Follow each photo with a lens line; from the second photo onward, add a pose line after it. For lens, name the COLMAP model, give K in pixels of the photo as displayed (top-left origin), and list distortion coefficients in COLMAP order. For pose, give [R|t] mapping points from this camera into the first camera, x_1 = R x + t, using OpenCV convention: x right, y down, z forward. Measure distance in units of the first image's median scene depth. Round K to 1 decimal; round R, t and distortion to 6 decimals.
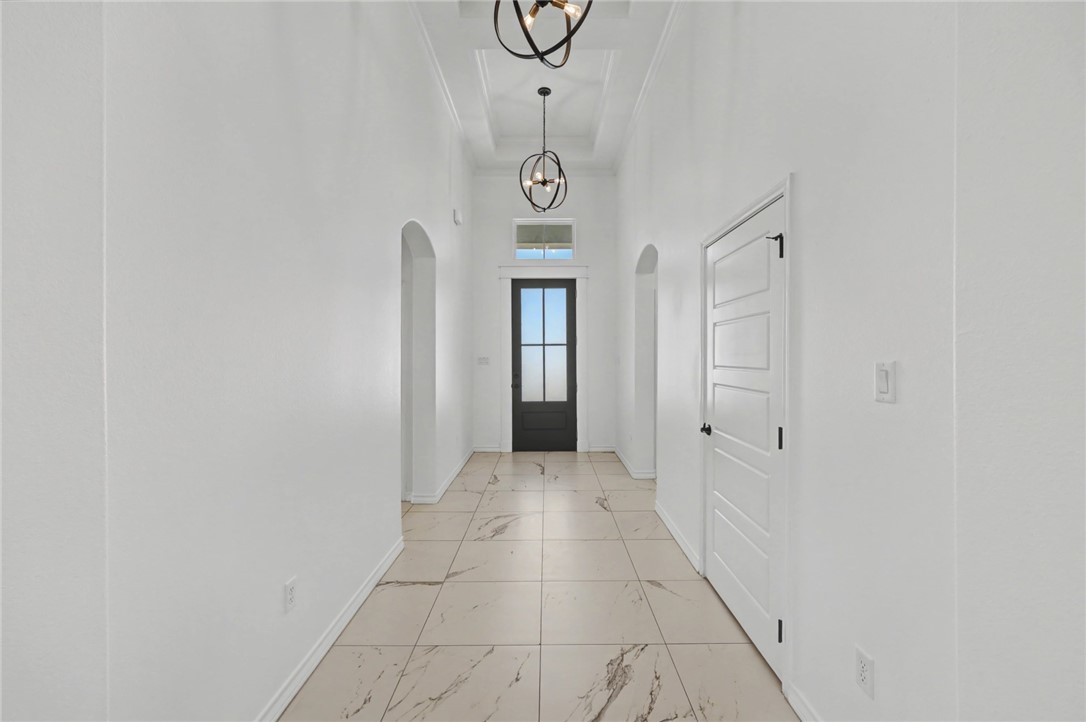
lens RADIAL K [[445.6, 0, 545.6], [0, 445.6, 354.7], [0, 0, 1]] dist [0.000870, -0.000789]
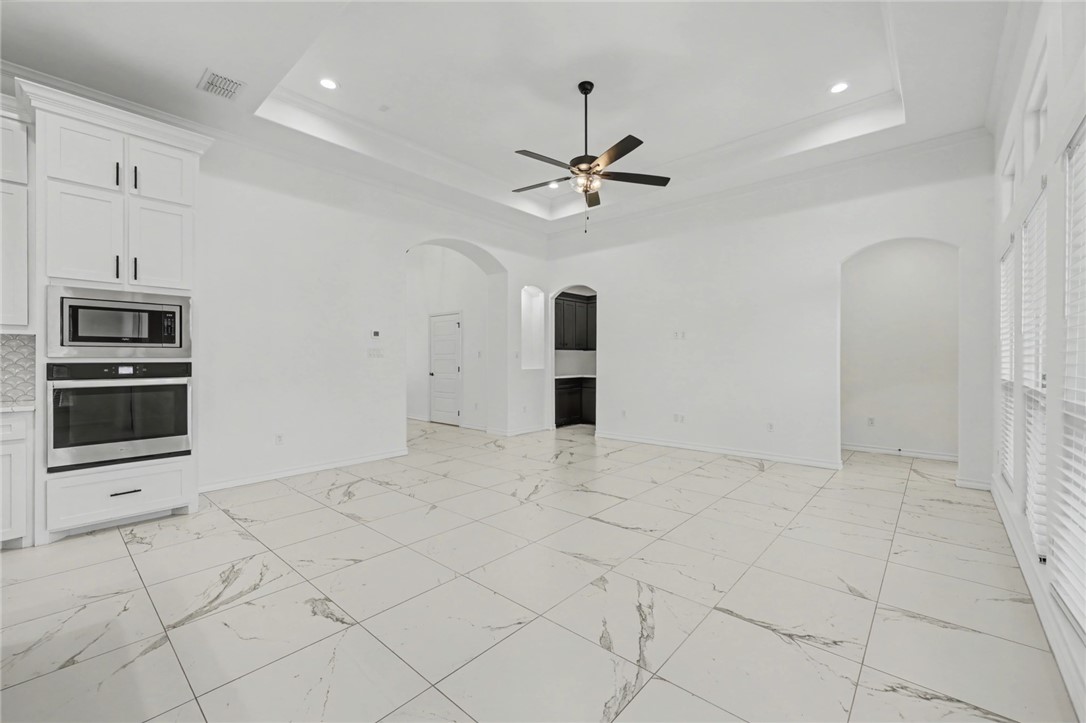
lens RADIAL K [[445.6, 0, 550.8], [0, 445.6, 360.0], [0, 0, 1]] dist [0.000870, -0.000789]
pose [[0.659223, 0.000746, 0.751947, -0.713159], [0.000469, 0.999999, -0.001403, 0.033646], [-0.751947, 0.001278, 0.659222, -0.843555]]
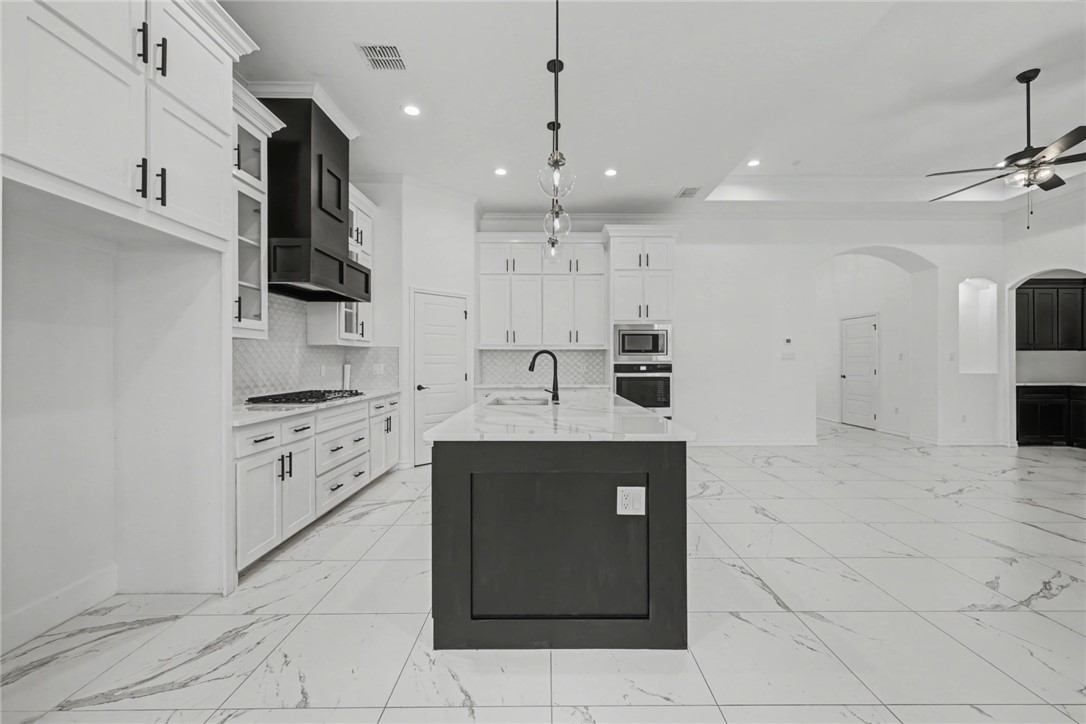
lens RADIAL K [[445.6, 0, 544.8], [0, 445.6, 361.0], [0, 0, 1]] dist [0.000870, -0.000789]
pose [[0.999971, 0.002604, -0.007098, -0.866912], [-0.002621, 0.999994, -0.002383, 0.032436], [0.007091, 0.002401, 0.999972, -1.095523]]
